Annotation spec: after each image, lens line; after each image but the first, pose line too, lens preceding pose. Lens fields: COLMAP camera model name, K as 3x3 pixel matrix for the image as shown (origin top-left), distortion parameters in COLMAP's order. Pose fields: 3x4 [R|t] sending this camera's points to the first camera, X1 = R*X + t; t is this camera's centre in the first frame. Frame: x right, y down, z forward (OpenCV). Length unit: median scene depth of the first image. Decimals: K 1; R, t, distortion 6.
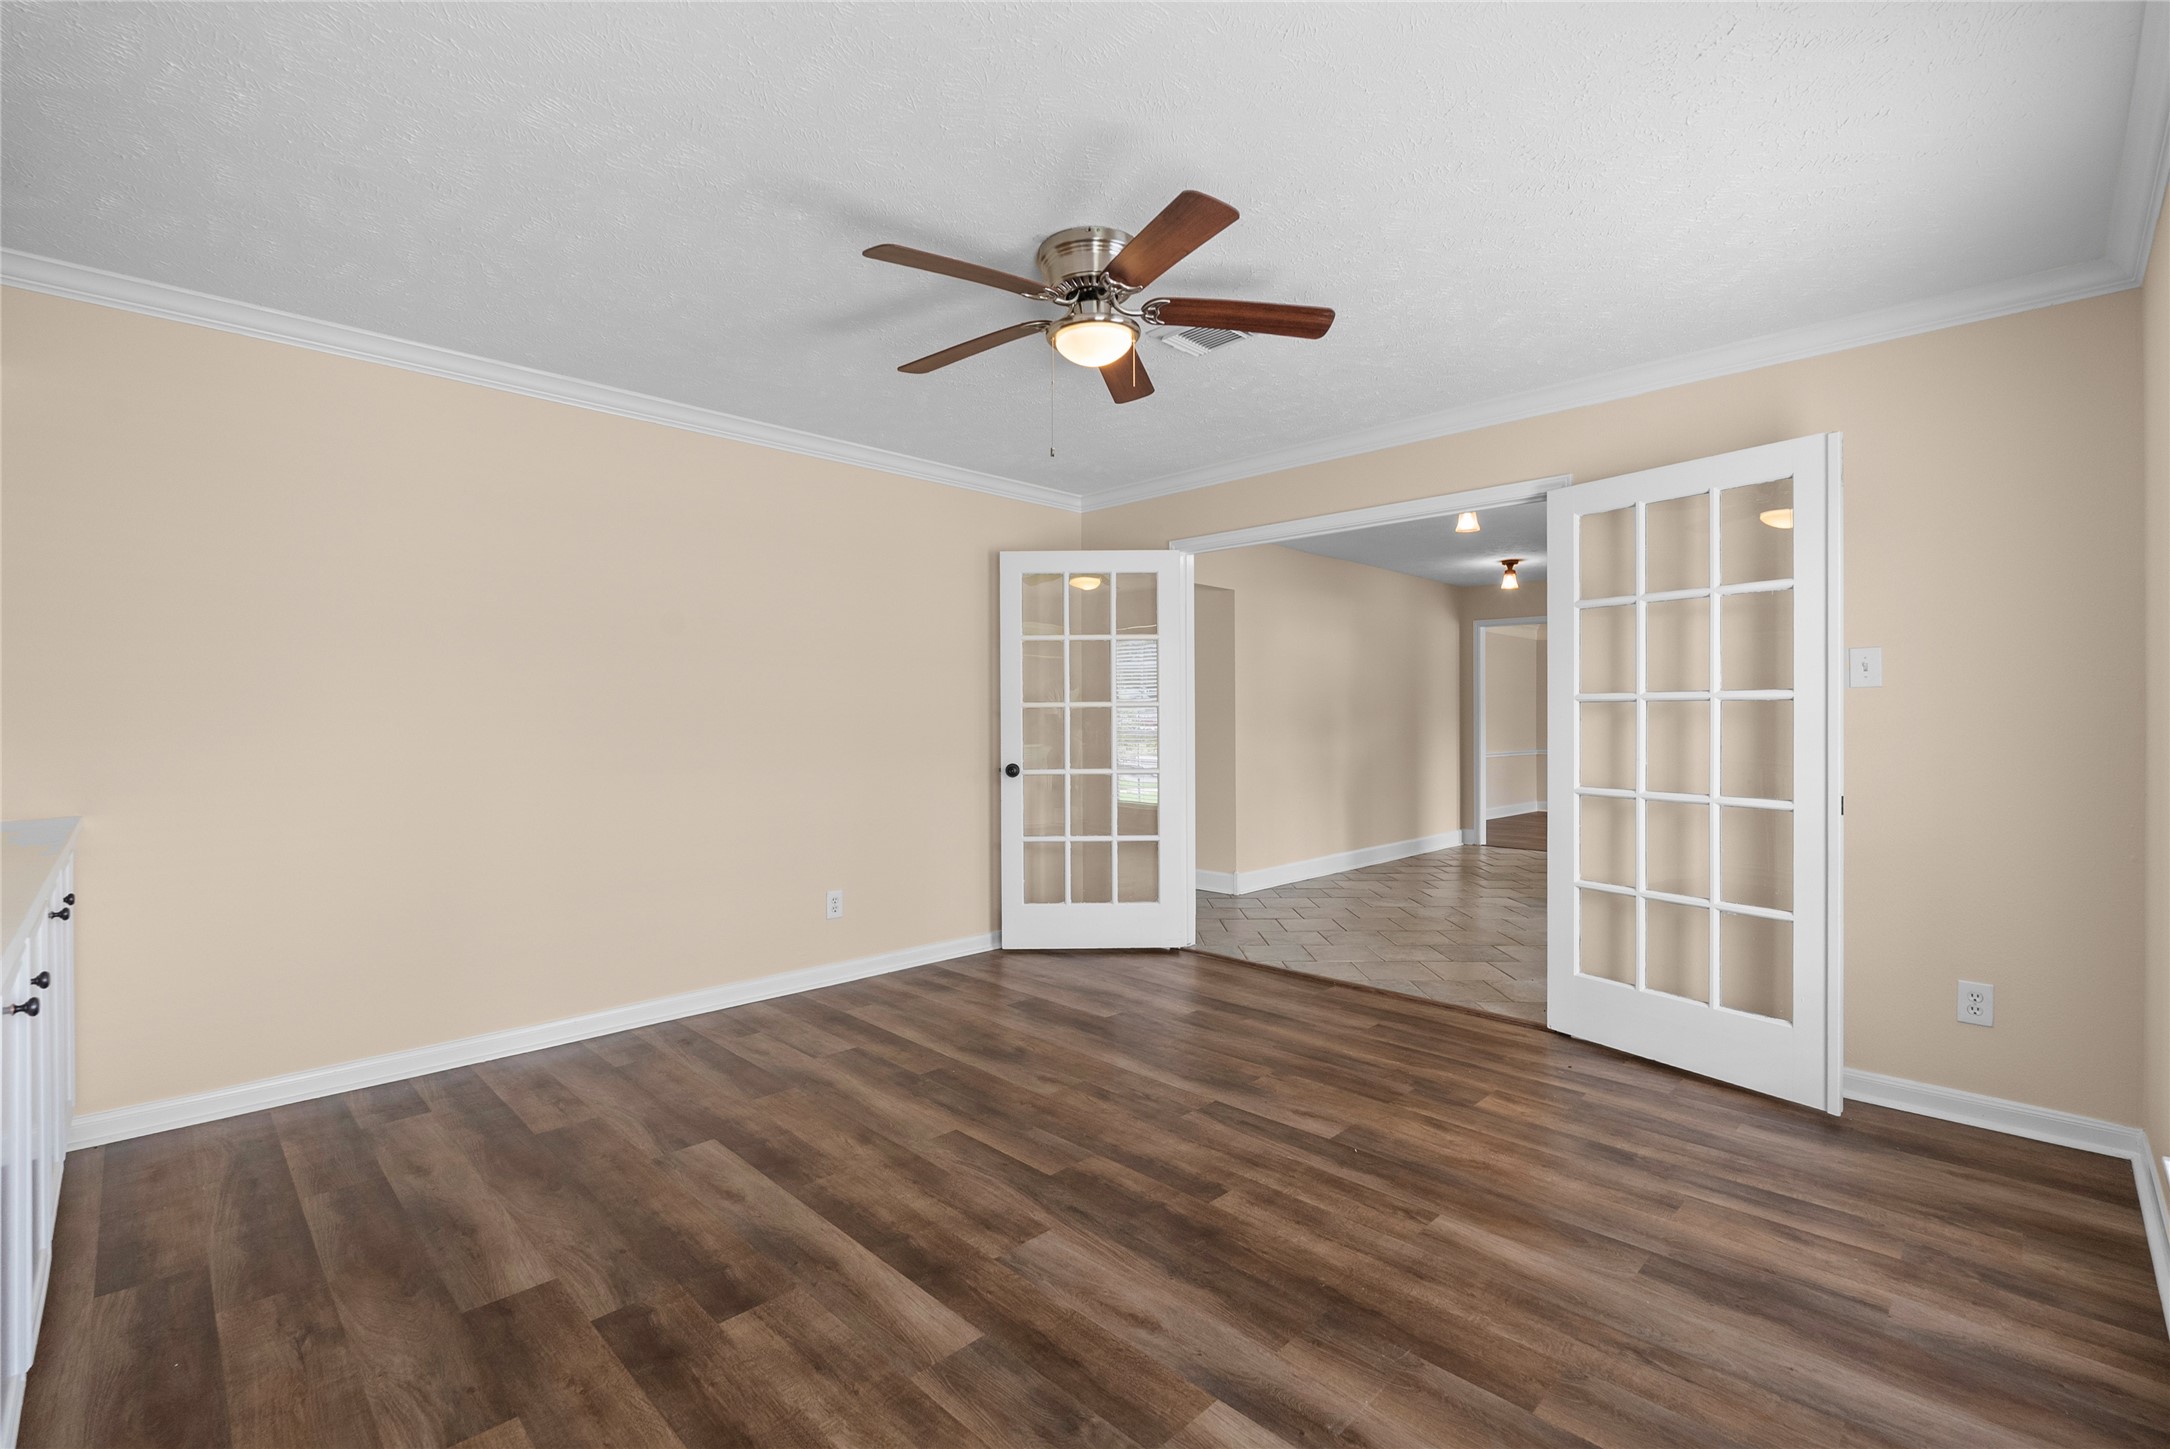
lens RADIAL K [[961.3, 0, 1093.1], [0, 961.3, 724.6], [0, 0, 1]] dist [-0.002321, 0.002020]
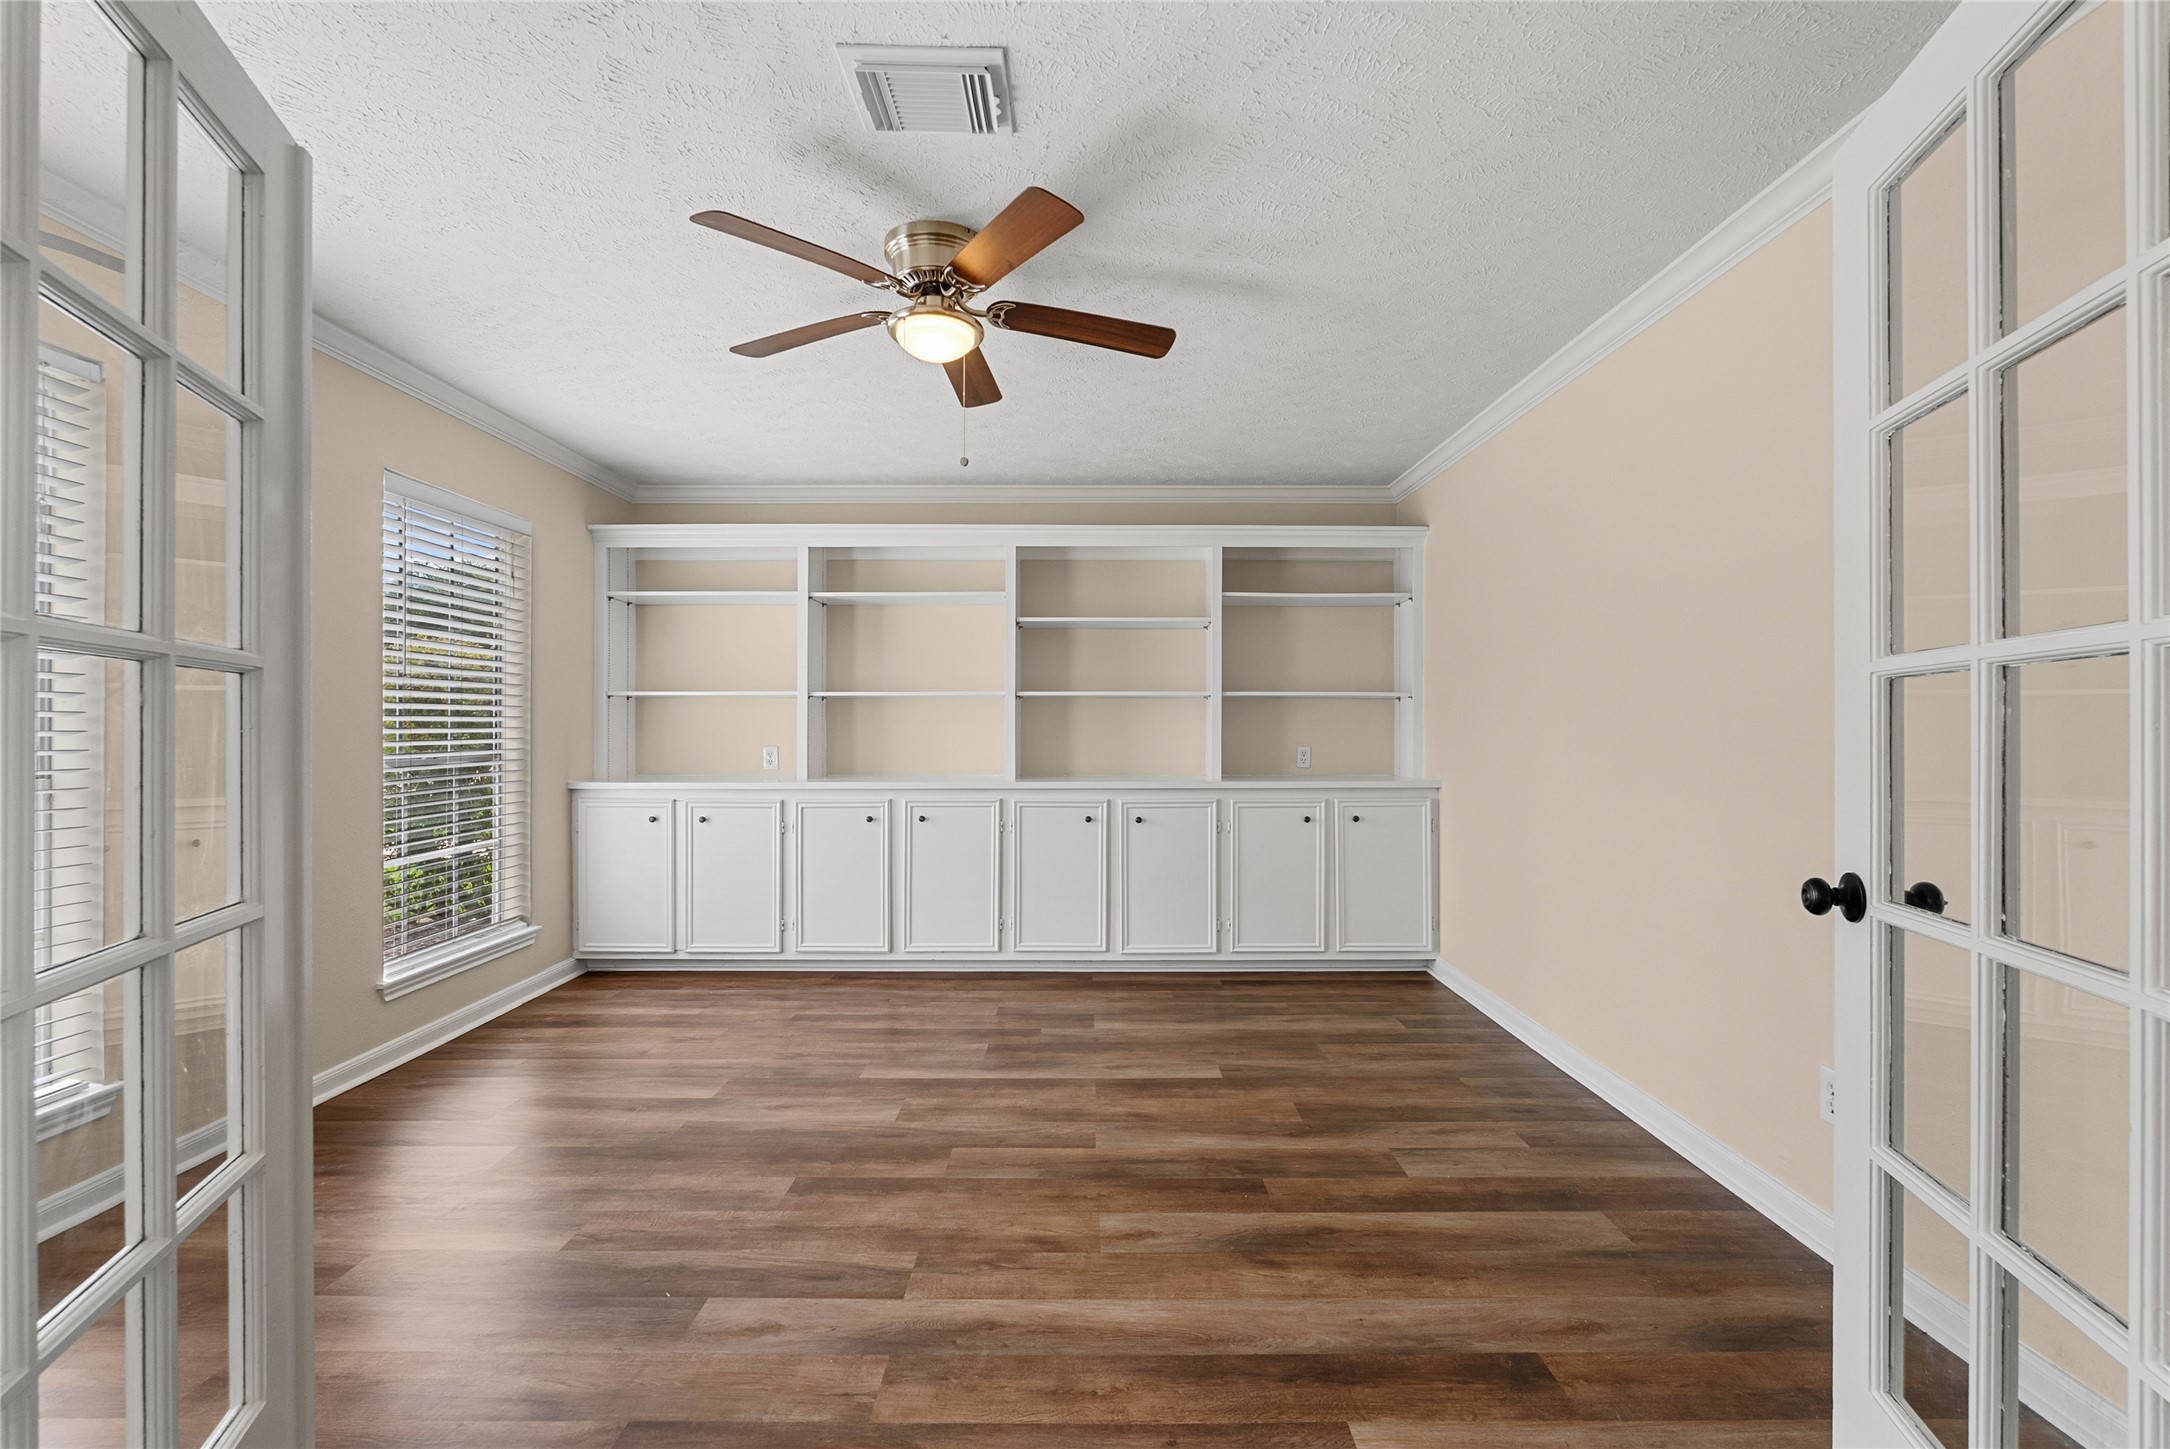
lens RADIAL K [[961.3, 0, 1090.7], [0, 961.3, 730.0], [0, 0, 1]] dist [-0.002321, 0.002020]
pose [[-0.711195, 0.005057, -0.702977, 0.566632], [-0.001335, 0.999963, 0.008544, -0.007751], [0.702994, 0.007015, -0.711161, 1.769884]]
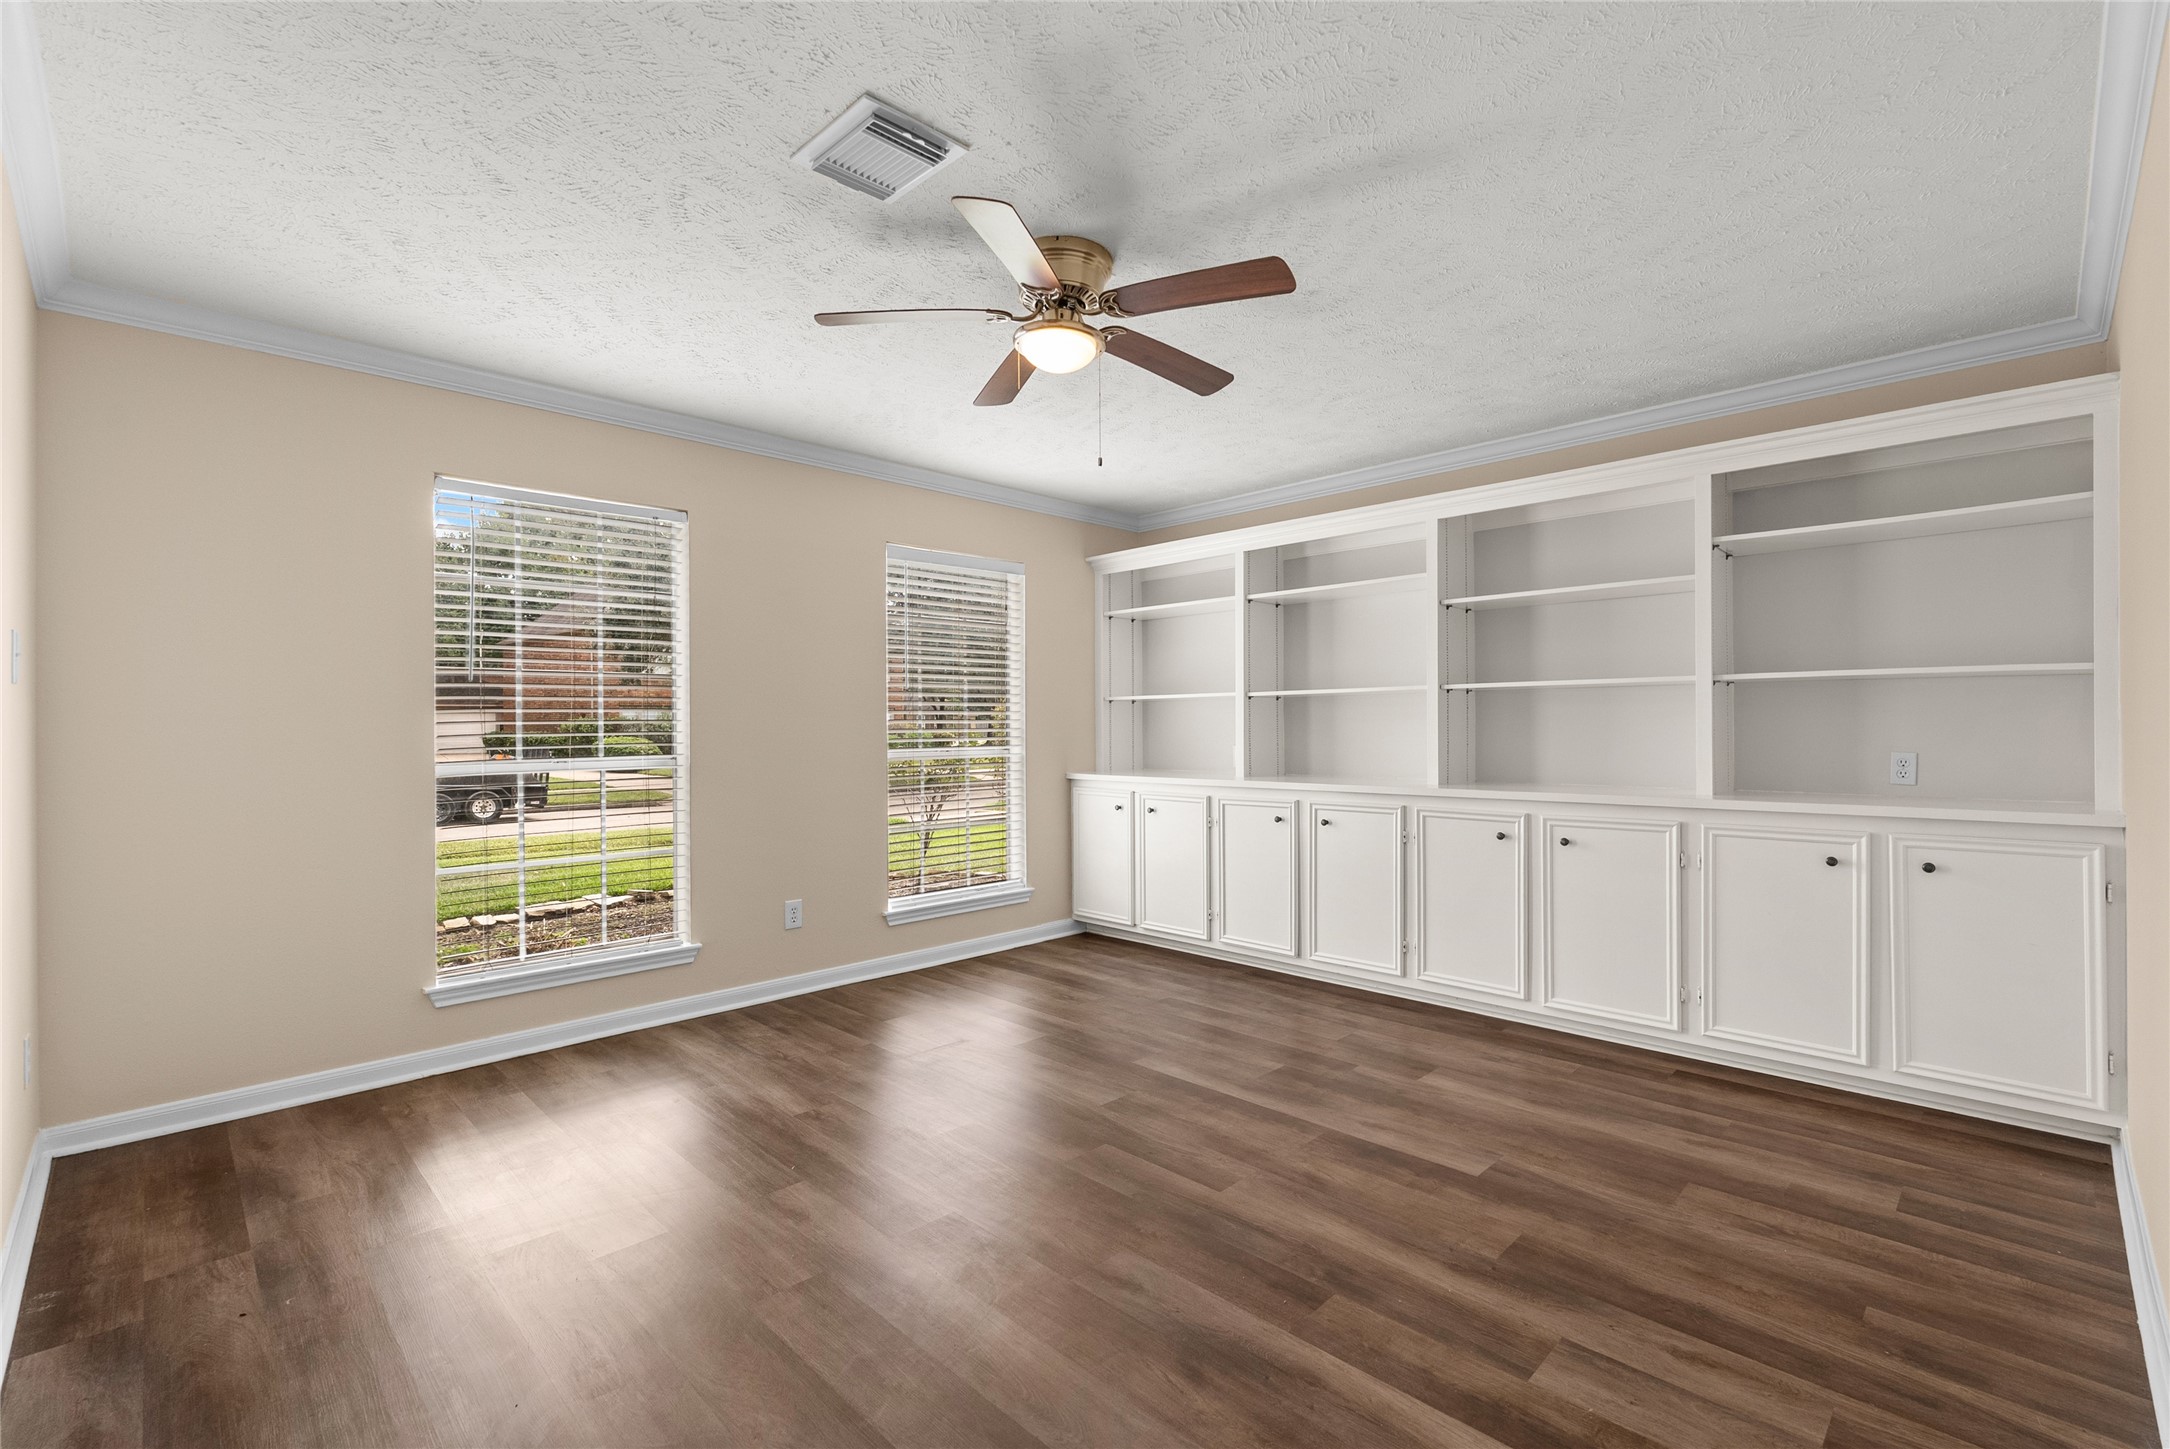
lens RADIAL K [[961.3, 0, 1090.4], [0, 961.3, 720.5], [0, 0, 1]] dist [-0.002321, 0.002020]
pose [[-0.999948, 0.006374, 0.007994, -0.037285], [0.006330, 0.999965, -0.005544, 0.000358], [-0.008029, -0.005493, -0.999953, 1.968190]]
